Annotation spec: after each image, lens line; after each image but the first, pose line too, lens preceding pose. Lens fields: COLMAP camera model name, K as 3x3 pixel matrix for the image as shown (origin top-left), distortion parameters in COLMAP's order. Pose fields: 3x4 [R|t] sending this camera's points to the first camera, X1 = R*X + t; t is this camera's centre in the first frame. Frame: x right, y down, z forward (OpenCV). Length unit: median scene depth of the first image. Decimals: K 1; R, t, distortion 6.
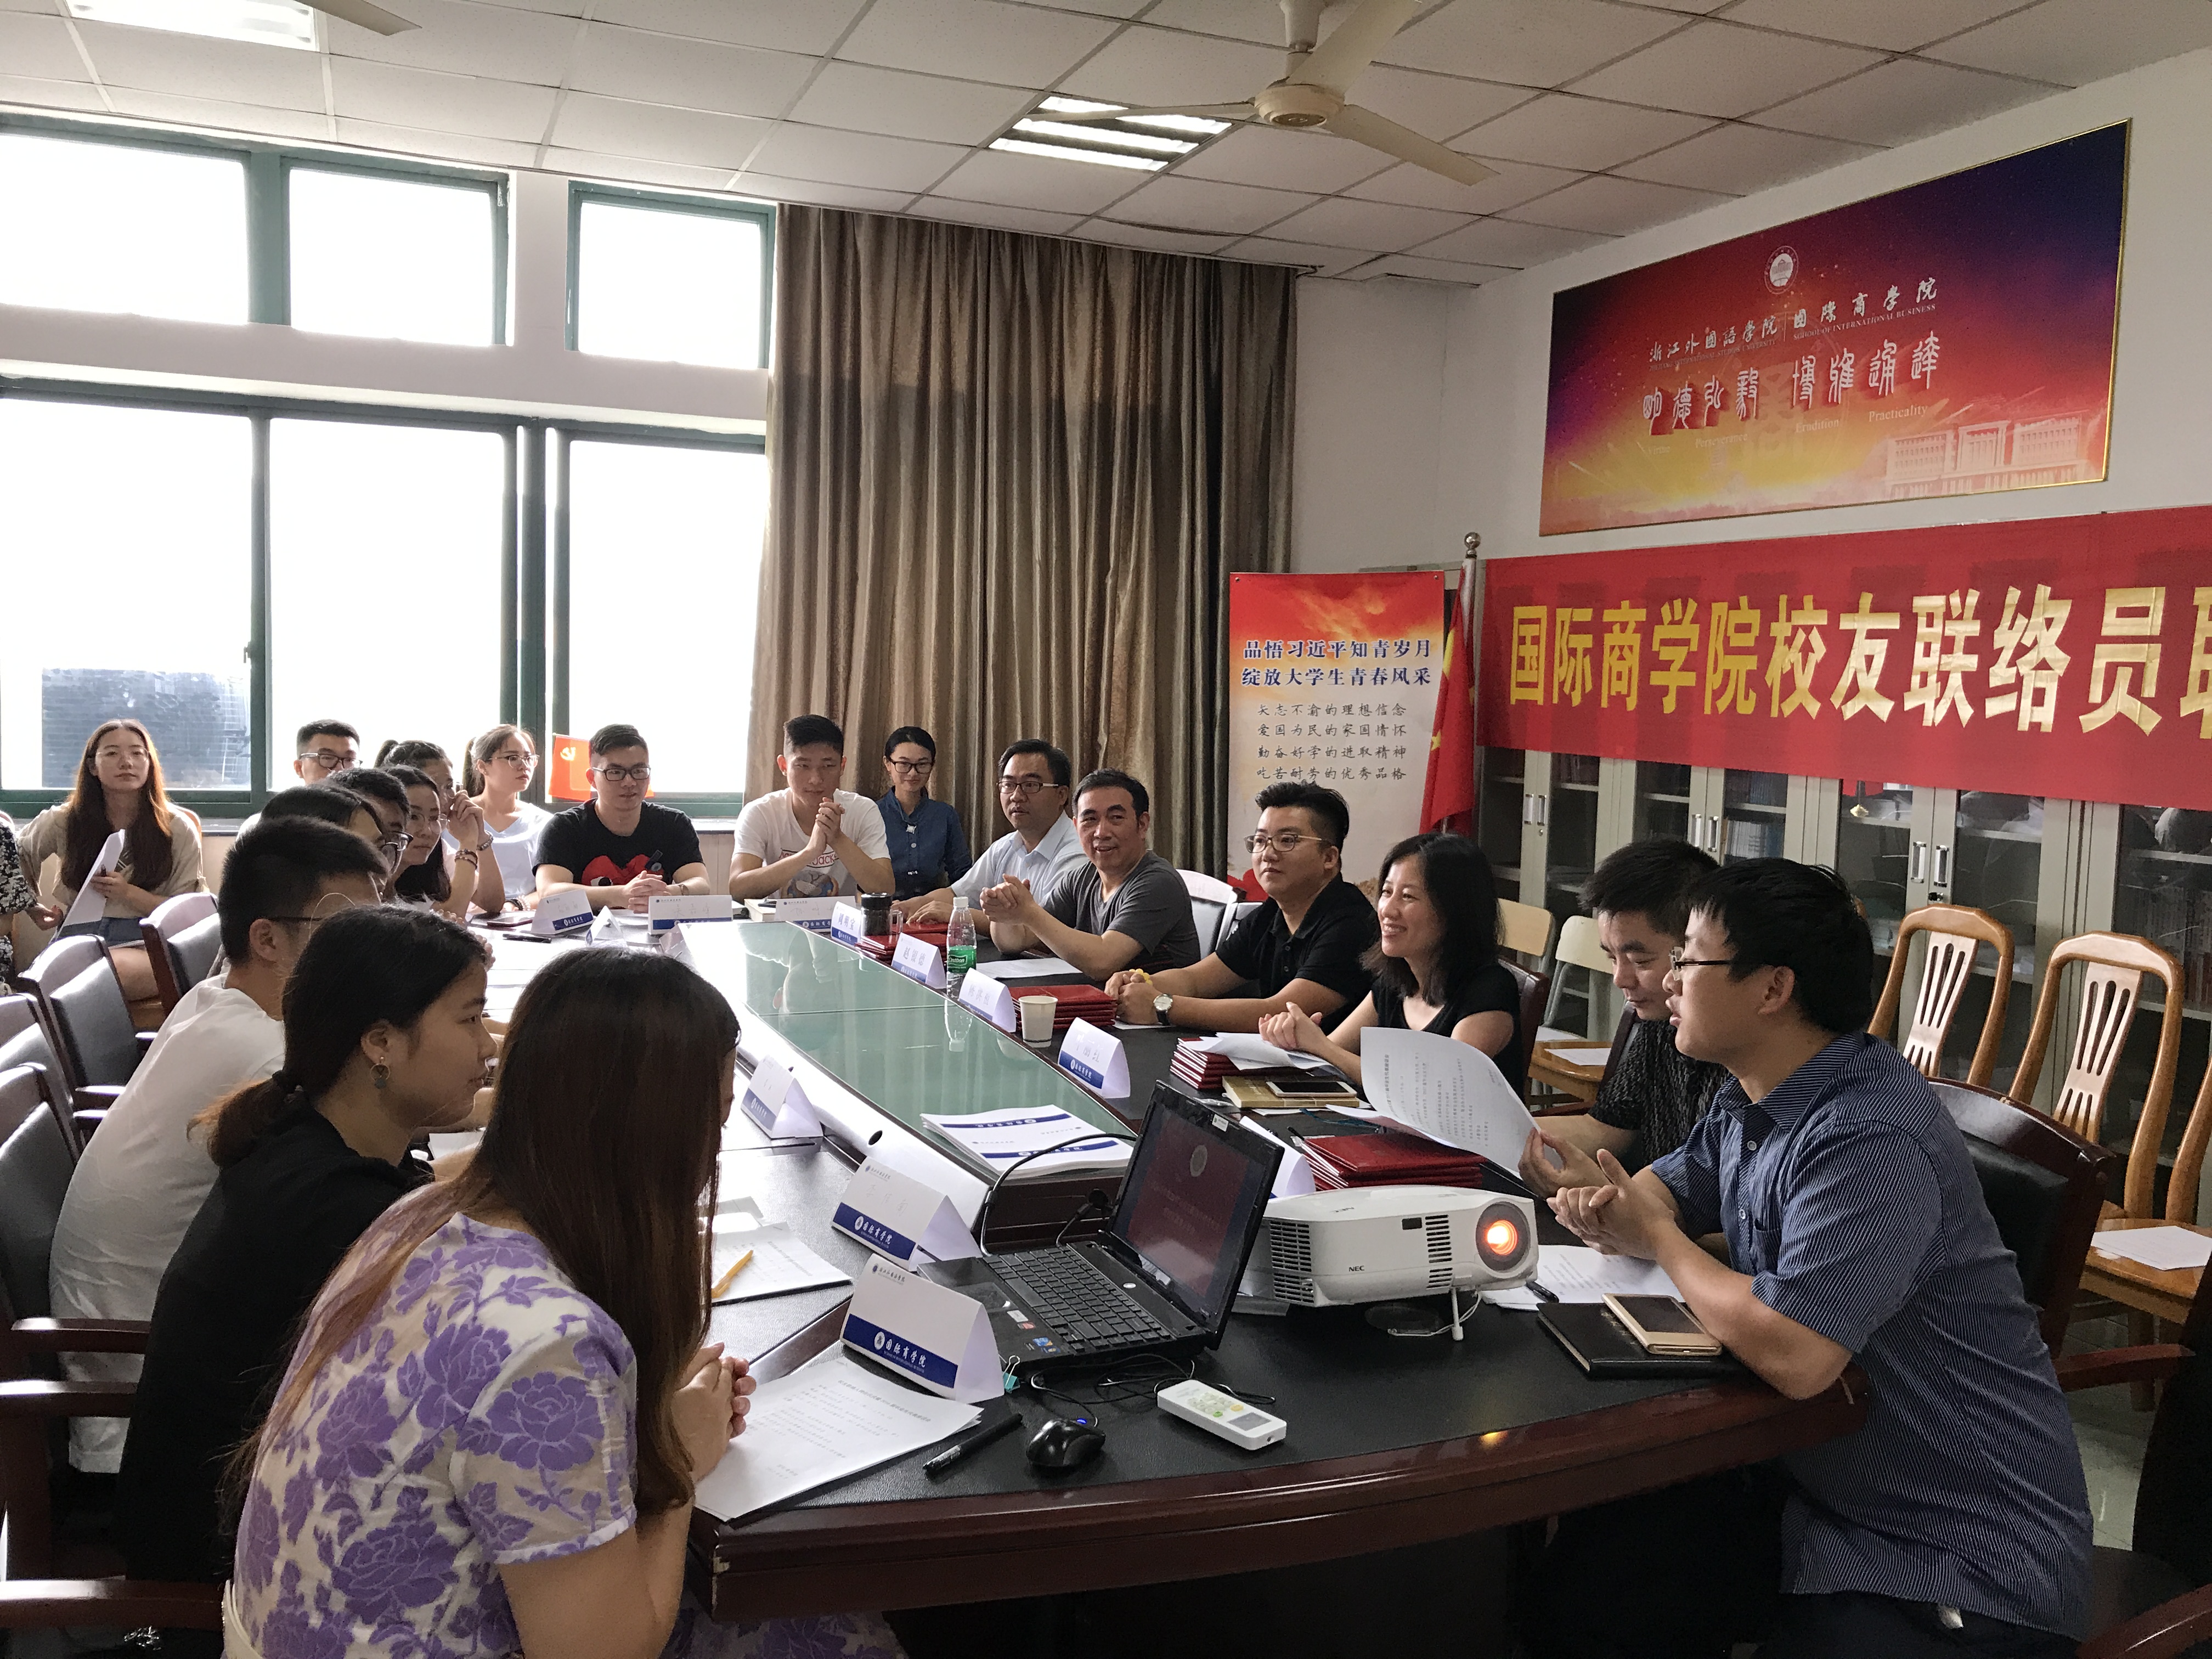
lens RADIAL K [[1892.7, 0, 1090.3], [0, 1892.7, 835.3], [0, 0, 1]] dist [0.028485, -0.024957]
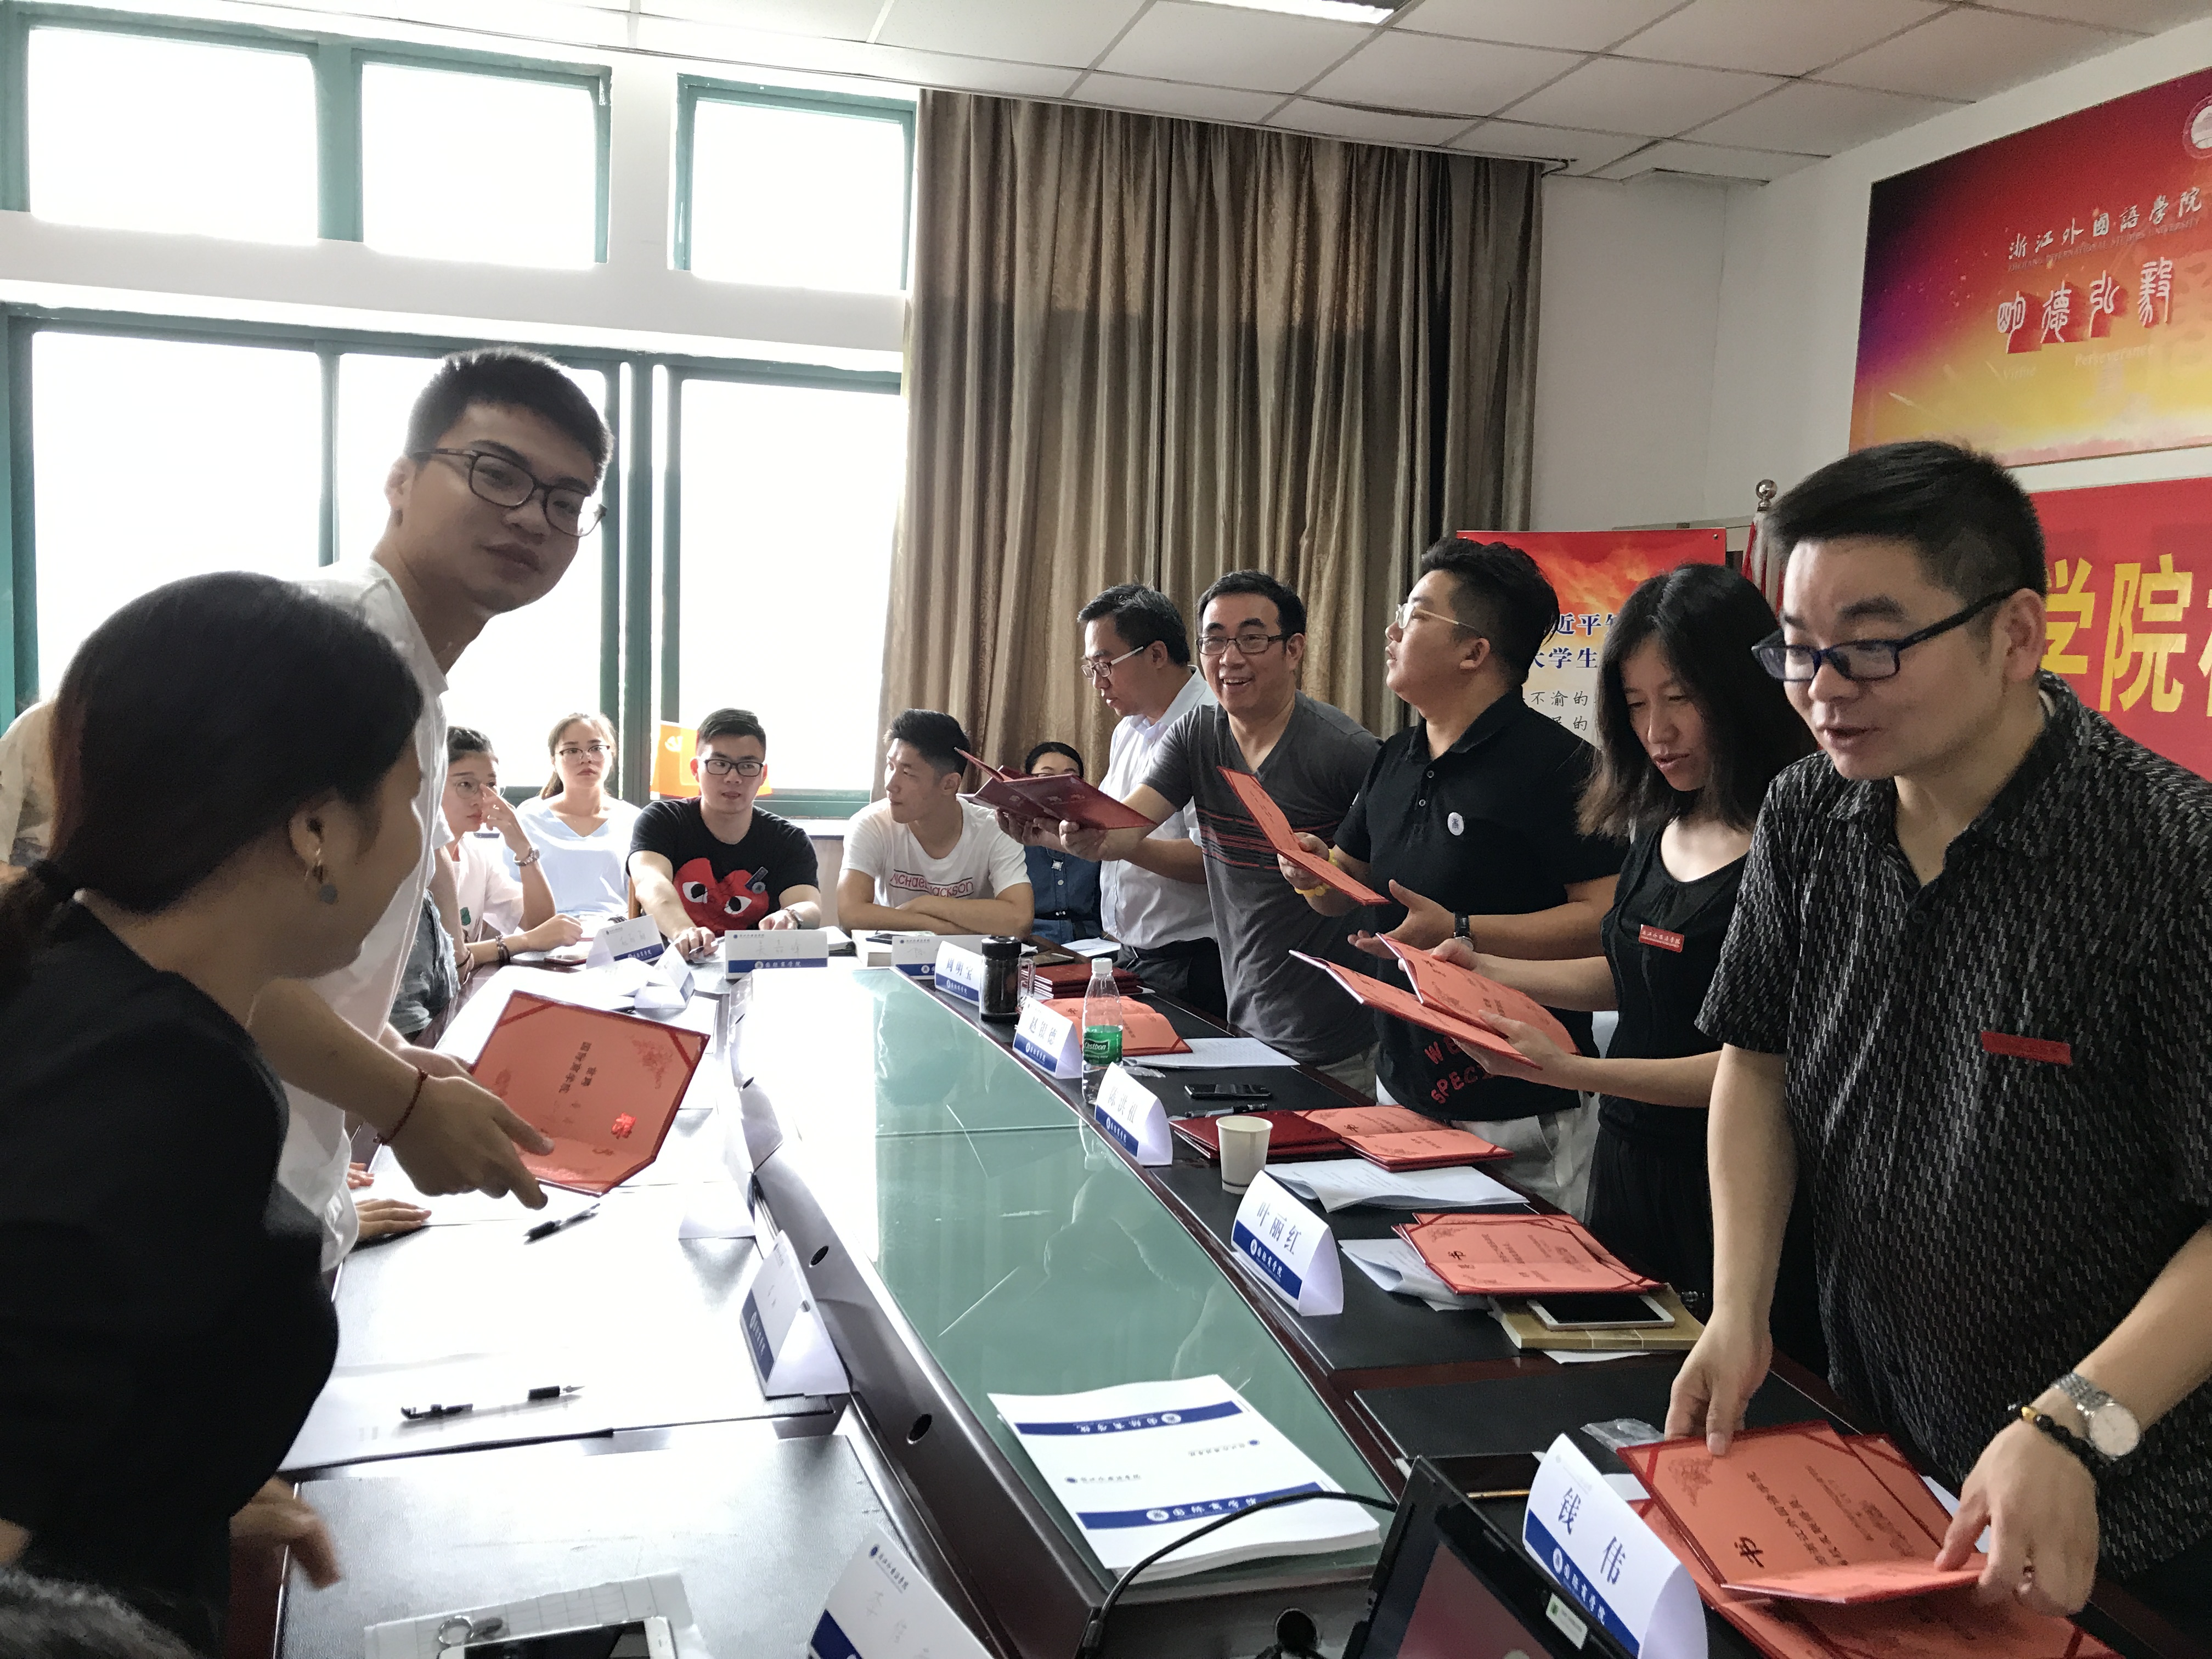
lens RADIAL K [[1892.7, 0, 1089.3], [0, 1892.7, 825.4], [0, 0, 1]] dist [0.028485, -0.024957]
pose [[0.995118, 0.014761, -0.097583, -0.002868], [-0.014278, 0.999882, 0.005643, -0.013509], [0.097655, -0.004222, 0.995211, 0.167654]]
